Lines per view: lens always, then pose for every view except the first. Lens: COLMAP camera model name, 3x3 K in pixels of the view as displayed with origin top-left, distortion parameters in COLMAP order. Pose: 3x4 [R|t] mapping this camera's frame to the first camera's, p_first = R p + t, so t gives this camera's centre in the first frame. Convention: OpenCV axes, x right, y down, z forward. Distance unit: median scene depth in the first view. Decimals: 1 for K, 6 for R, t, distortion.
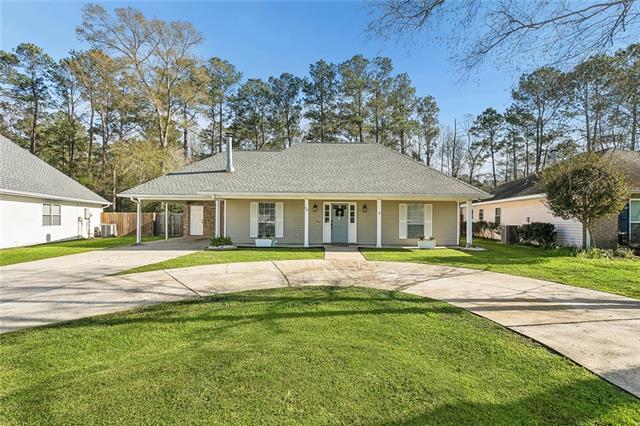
lens RADIAL K [[317.2, 0, 309.5], [0, 317.2, 214.7], [0, 0, 1]] dist [-0.010620, 0.000337]
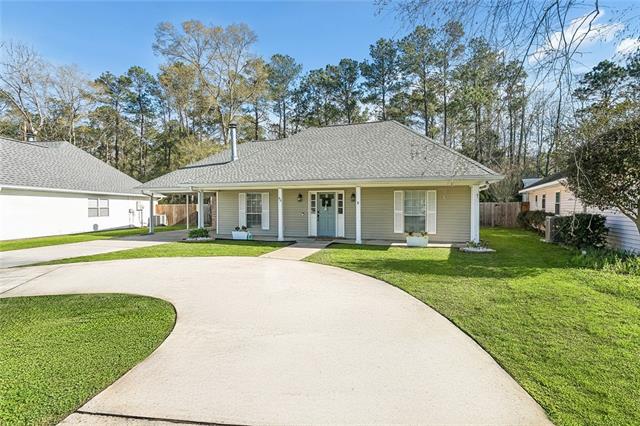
lens RADIAL K [[306.6, 0, 320.8], [0, 306.6, 206.3], [0, 0, 1]] dist [0.002390, 0.000267]
pose [[0.951255, -0.010374, -0.308230, 0.314841], [0.013862, 0.999862, 0.009131, -0.003484], [0.308093, -0.012959, 0.951268, 0.159415]]
